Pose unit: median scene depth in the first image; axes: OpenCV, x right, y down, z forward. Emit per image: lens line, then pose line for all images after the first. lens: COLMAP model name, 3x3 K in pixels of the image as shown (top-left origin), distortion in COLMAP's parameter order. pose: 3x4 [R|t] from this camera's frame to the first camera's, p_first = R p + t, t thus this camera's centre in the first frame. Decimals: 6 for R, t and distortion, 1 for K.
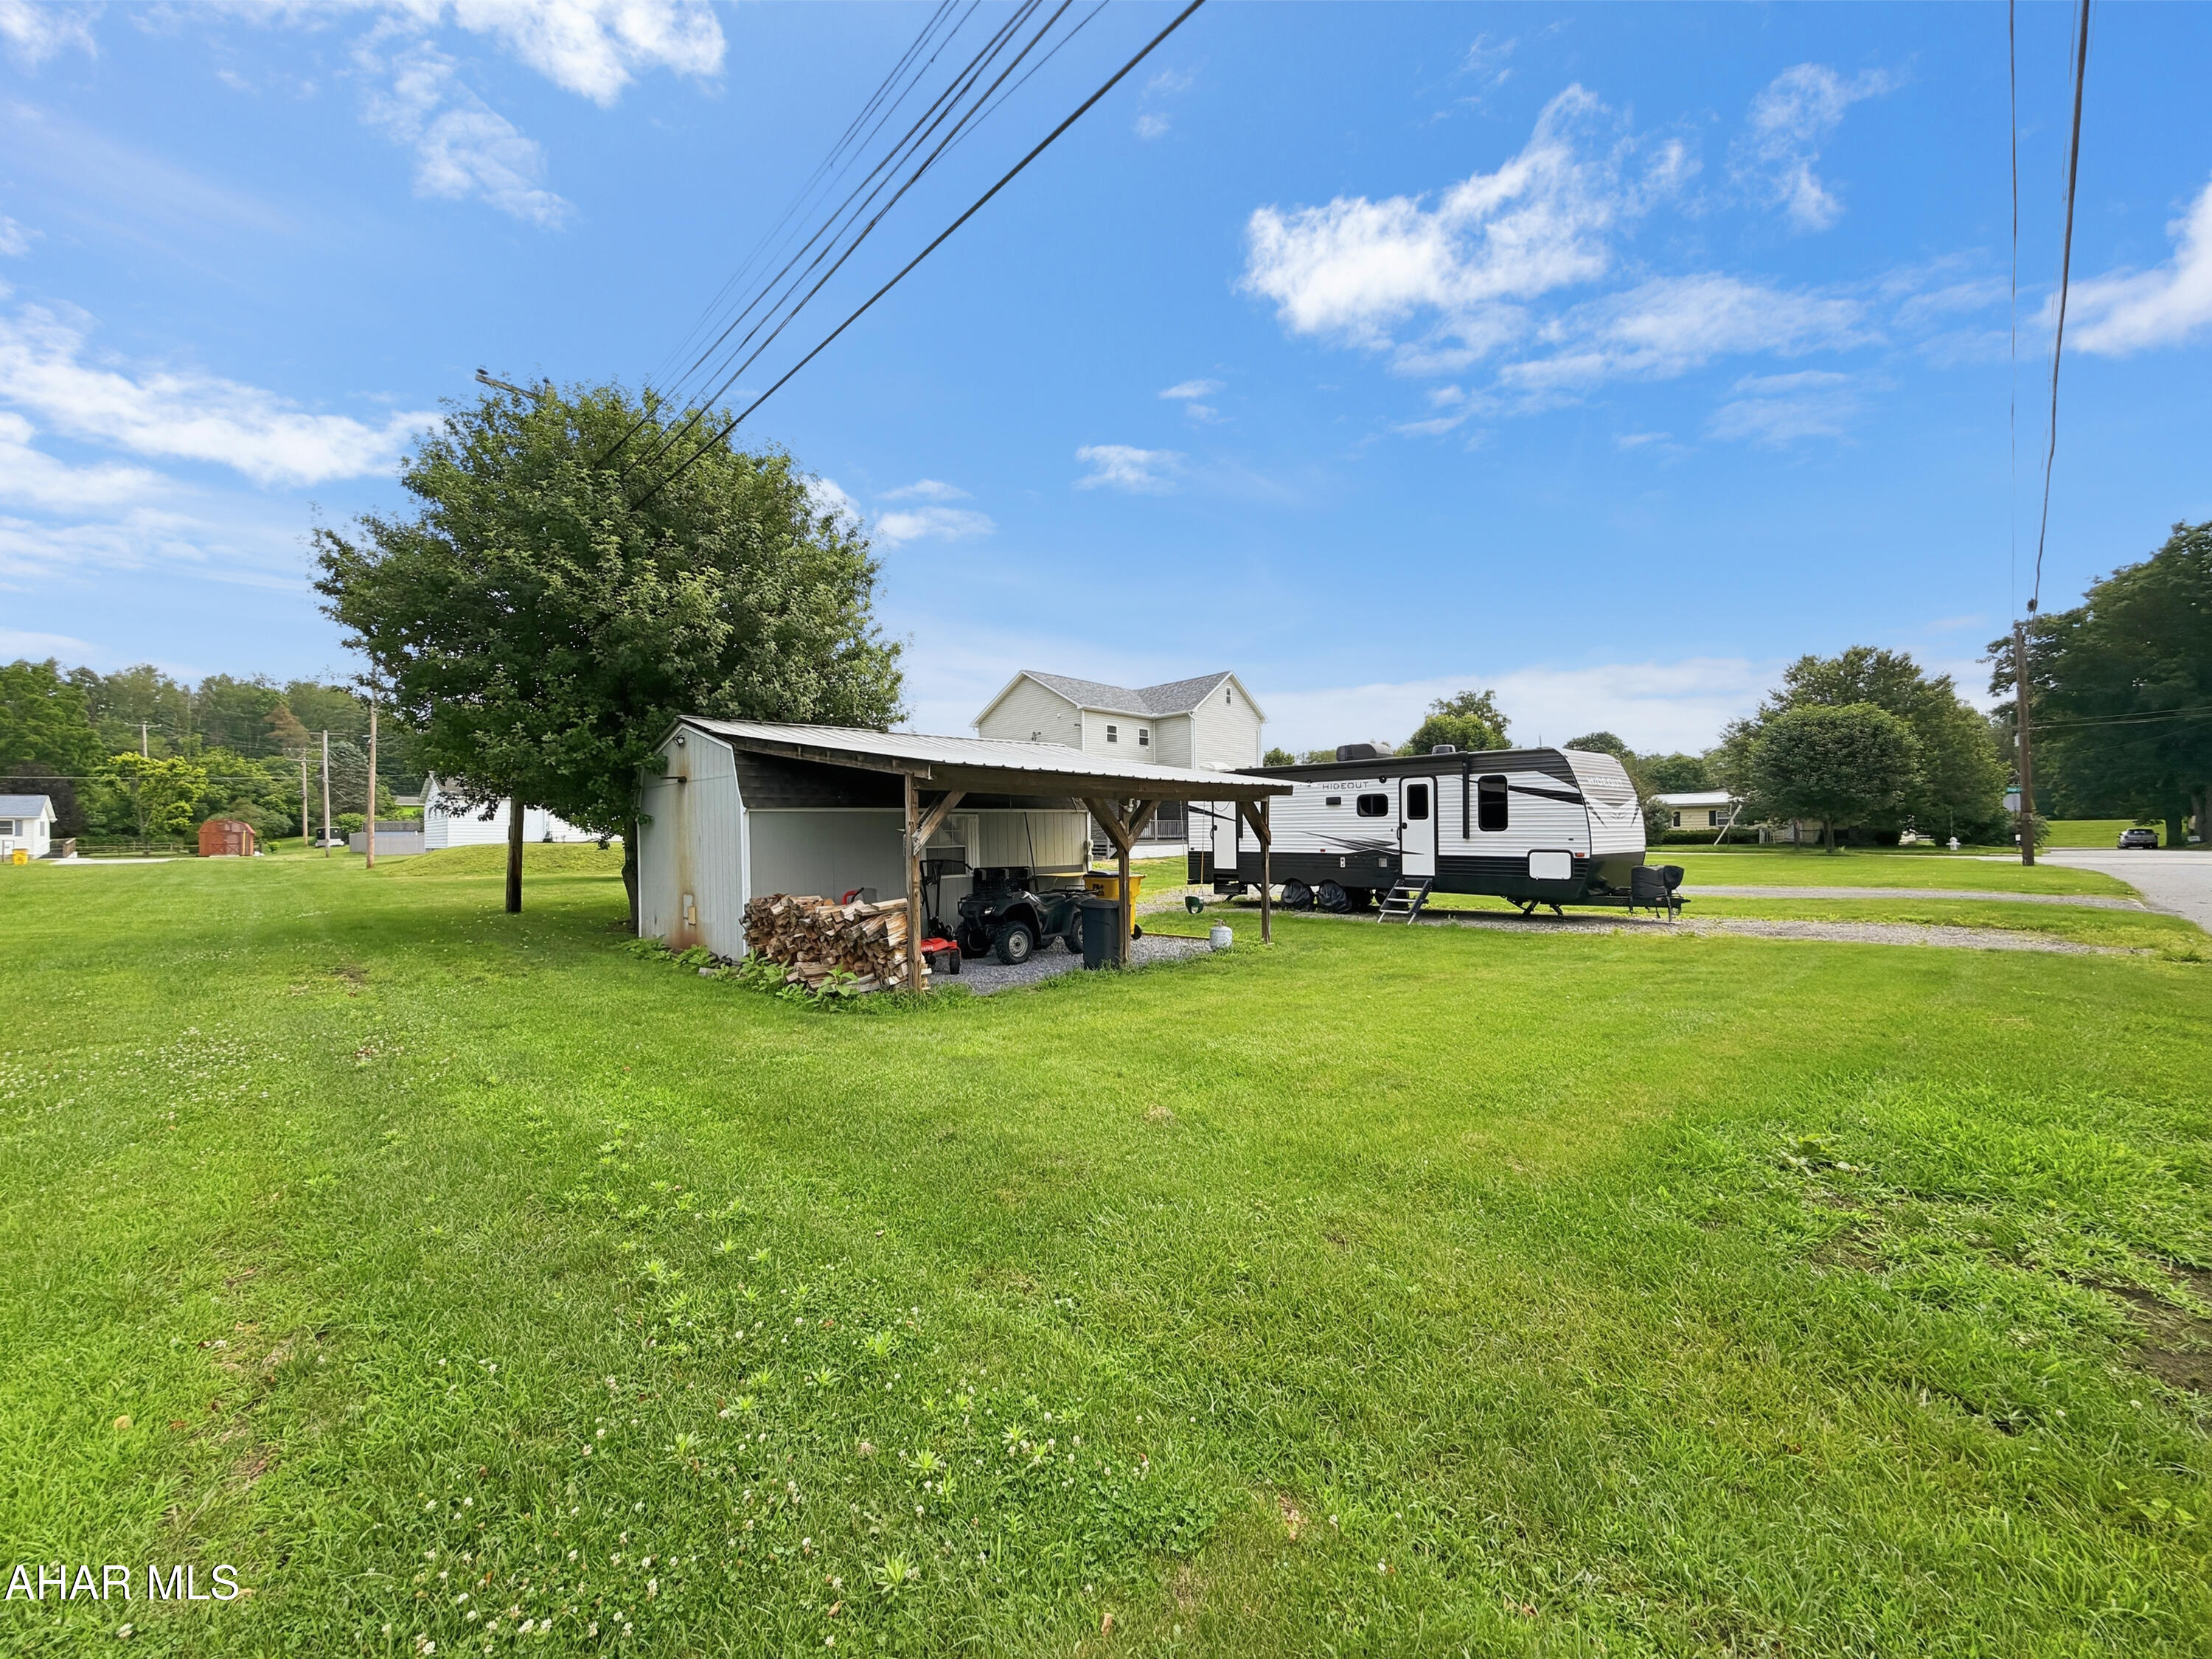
lens RADIAL K [[886.2, 0, 1102.2], [0, 886.2, 828.0], [0, 0, 1]] dist [-0.001616, 0.000226]
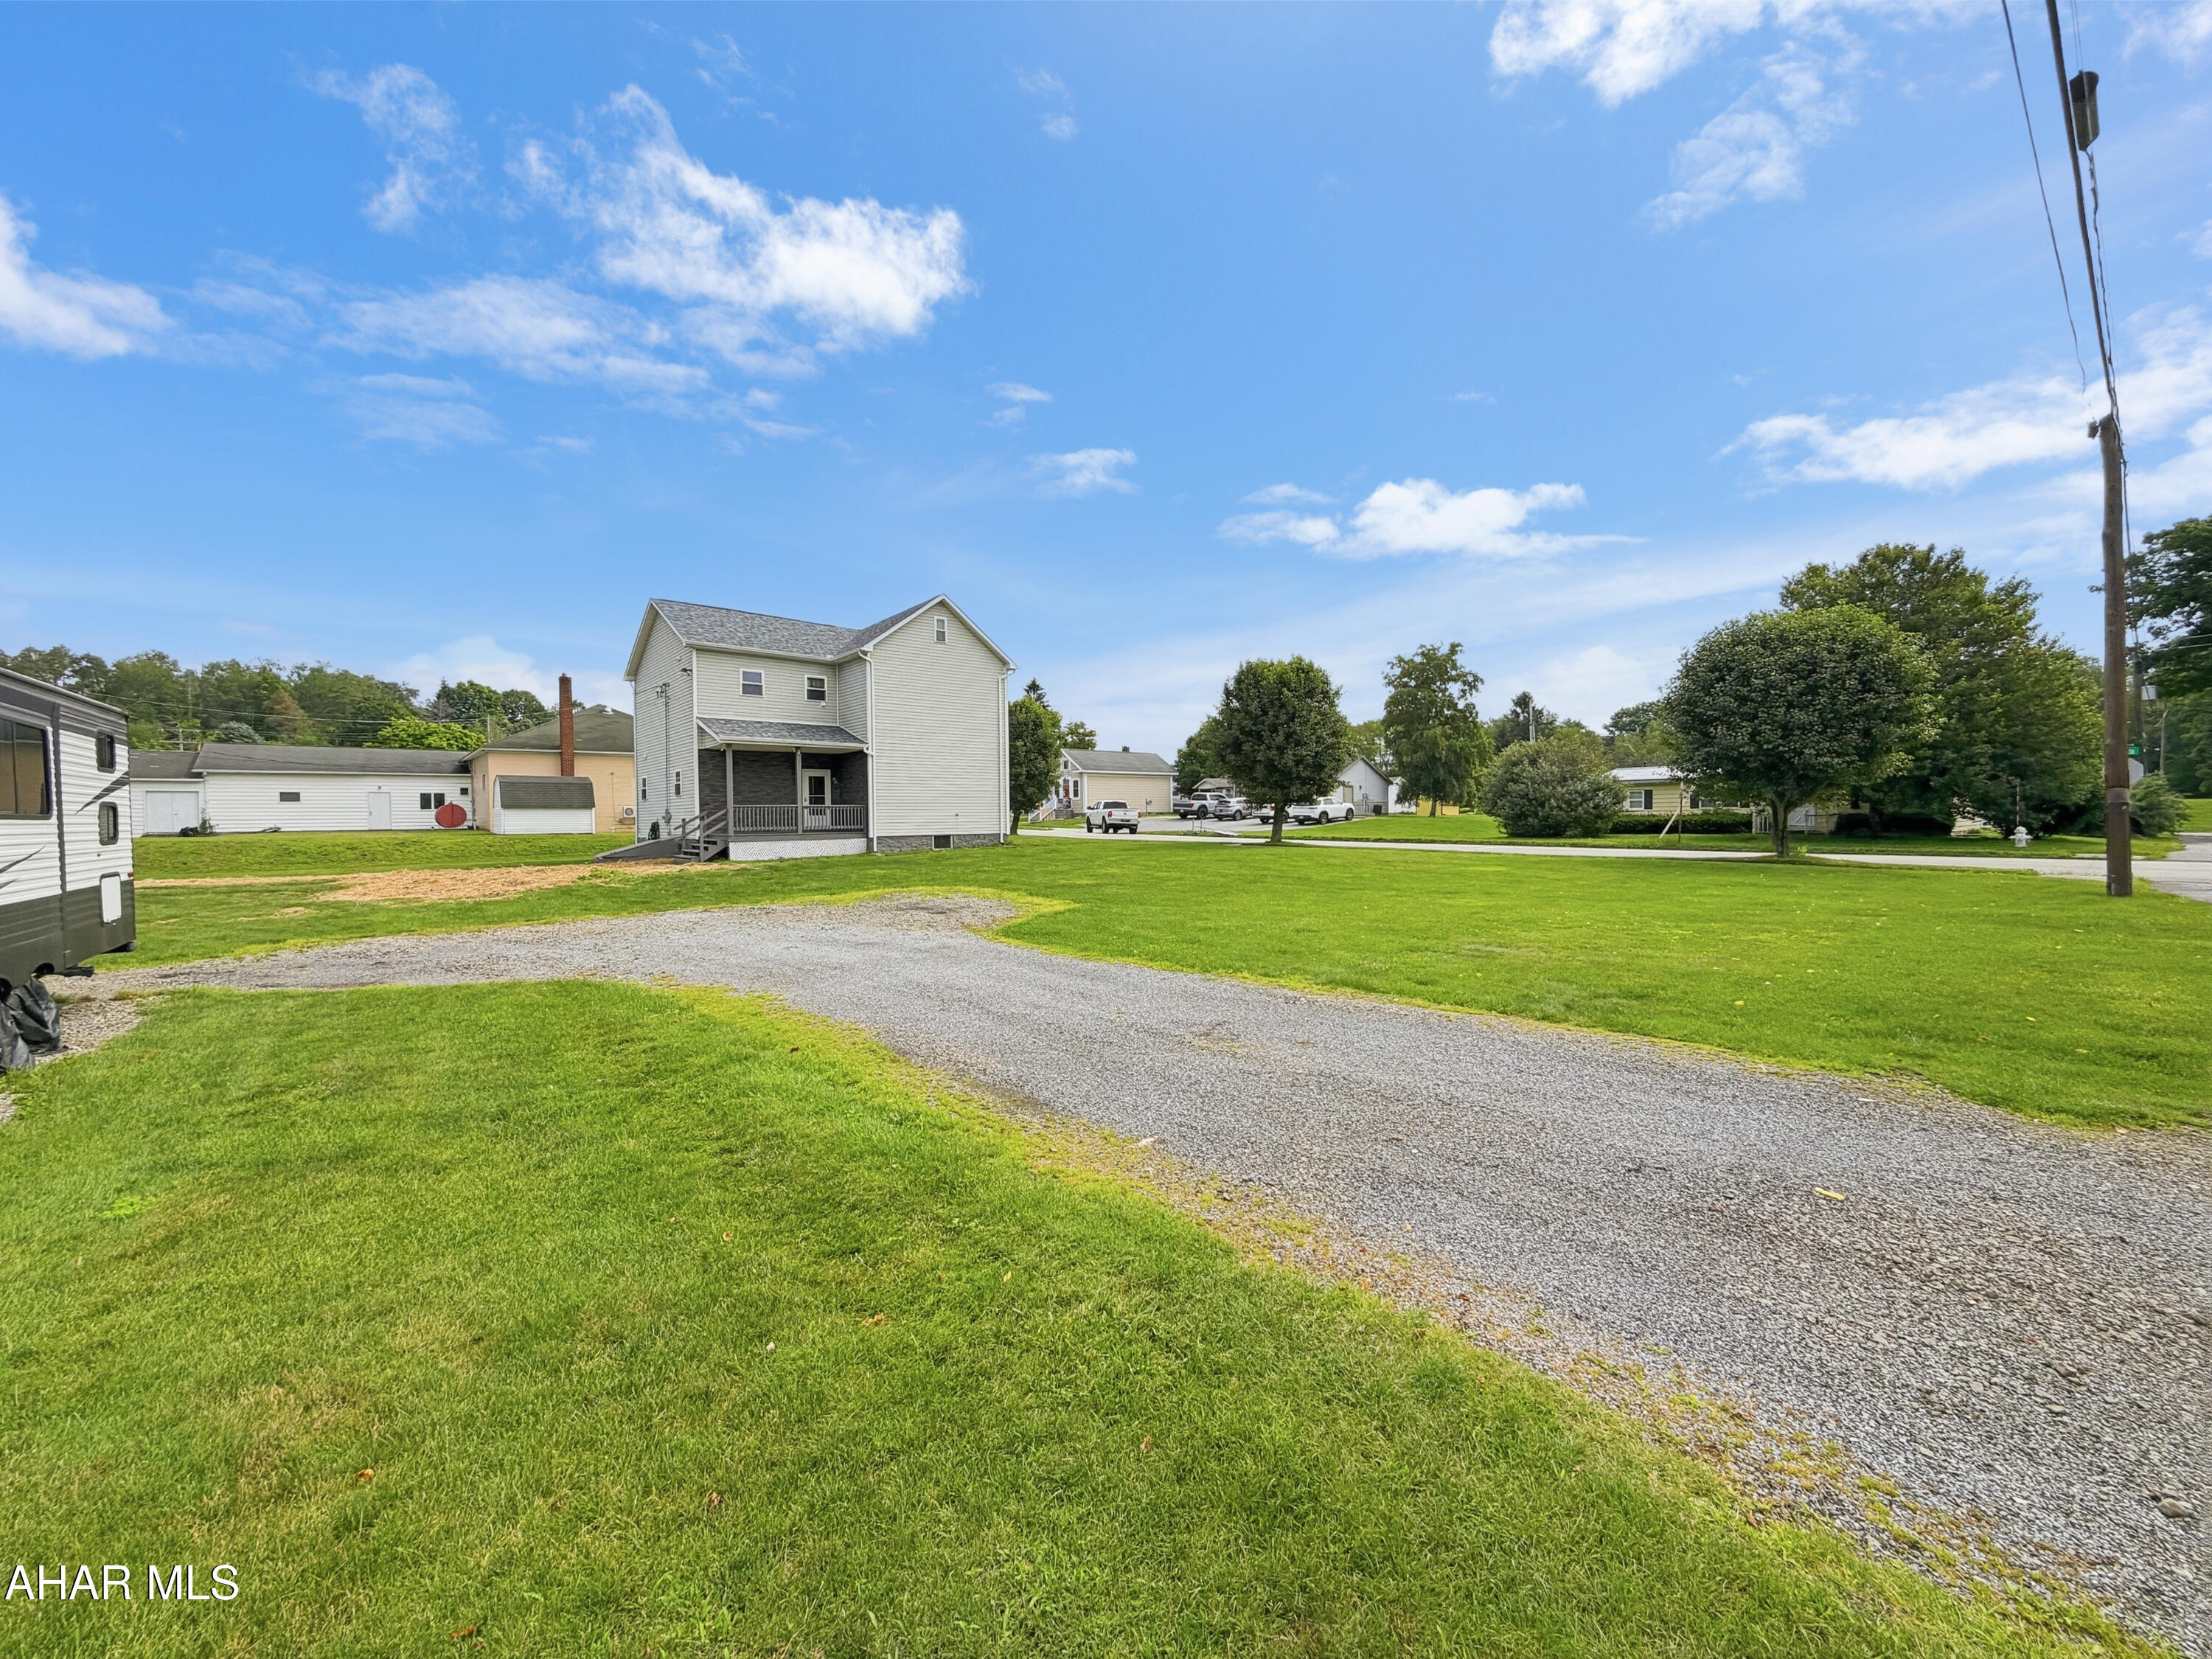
lens RADIAL K [[886.2, 0, 1122.8], [0, 886.2, 831.1], [0, 0, 1]] dist [-0.001616, 0.000226]
pose [[0.997939, -0.002148, -0.064136, 0.331768], [0.003687, 0.999708, 0.023888, -0.004271], [0.064066, -0.024076, 0.997655, 0.297150]]
